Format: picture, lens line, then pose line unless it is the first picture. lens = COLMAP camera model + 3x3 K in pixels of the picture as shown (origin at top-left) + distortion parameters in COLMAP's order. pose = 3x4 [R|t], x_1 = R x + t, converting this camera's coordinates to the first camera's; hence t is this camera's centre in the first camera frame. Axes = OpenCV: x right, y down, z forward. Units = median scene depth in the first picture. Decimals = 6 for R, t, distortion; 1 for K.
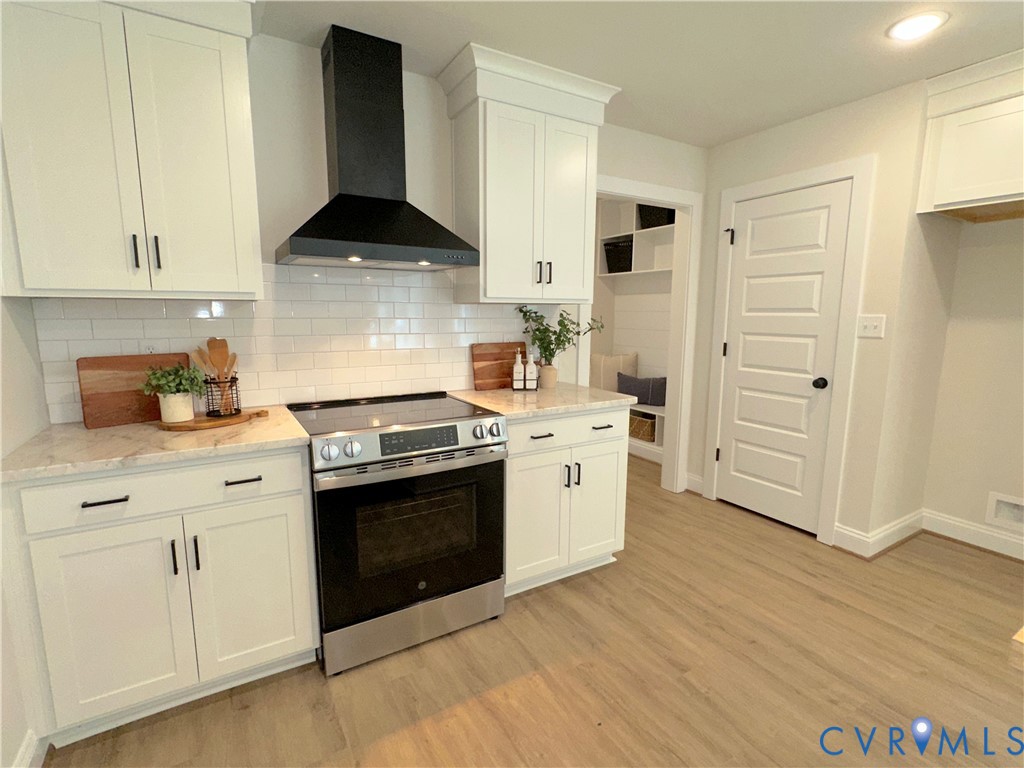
lens RADIAL K [[490.2, 0, 511.5], [0, 490.2, 386.1], [0, 0, 1]] dist [0.001591, 0.000503]
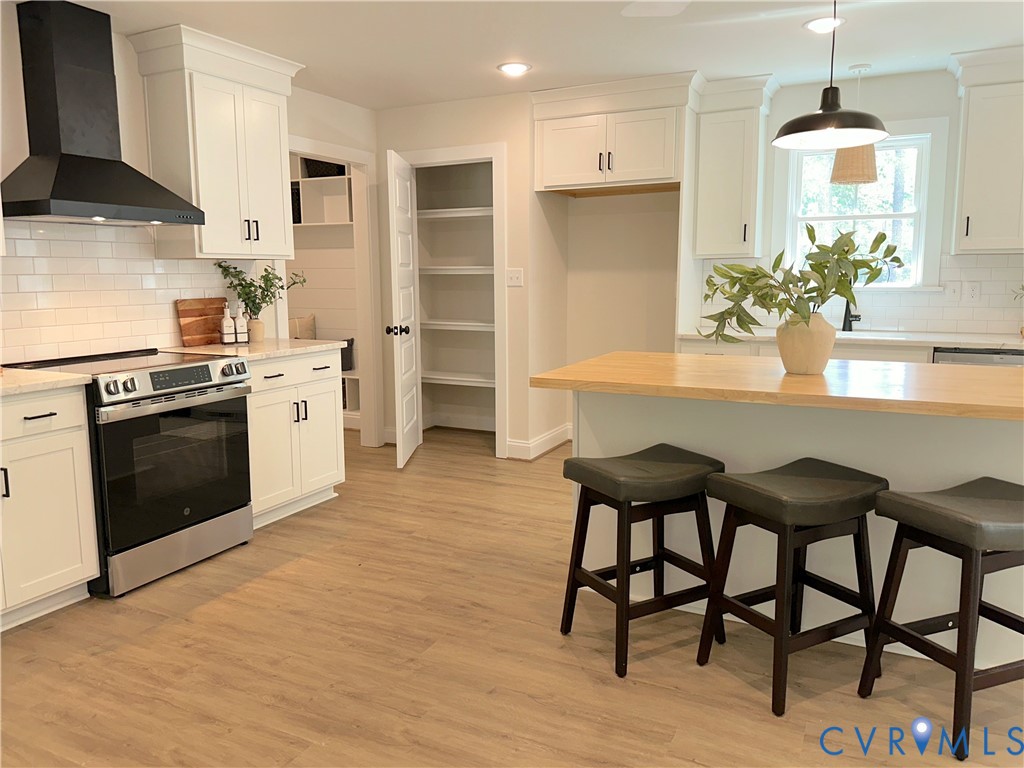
lens RADIAL K [[756.1, 0, 513.2], [0, 756.1, 366.4], [0, 0, 1]] dist [0.047031, -0.060041]
pose [[0.840599, -0.076983, 0.536159, -0.390169], [0.091575, 0.995798, -0.000594, 0.125317], [-0.533861, 0.049598, 0.844117, -0.734888]]
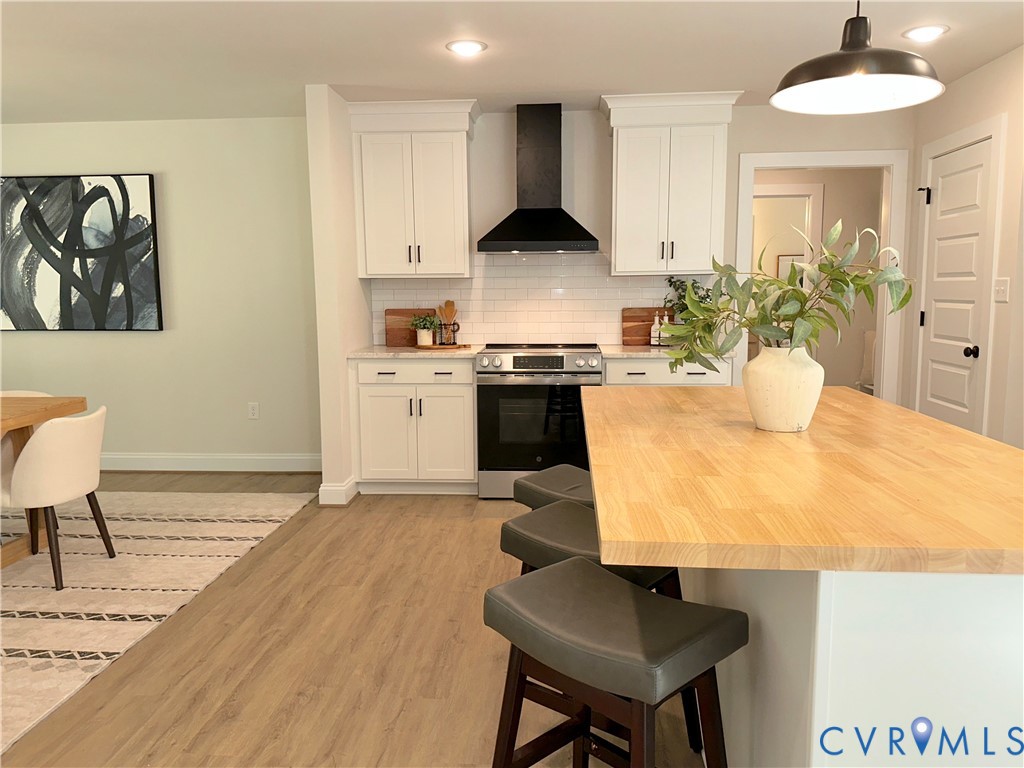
lens RADIAL K [[756.1, 0, 517.3], [0, 756.1, 377.0], [0, 0, 1]] dist [0.047031, -0.060041]
pose [[0.821374, 0.052674, -0.567953, 0.928952], [-0.073045, 0.997242, -0.013150, 0.155952], [0.565694, 0.052287, 0.822956, -0.853048]]
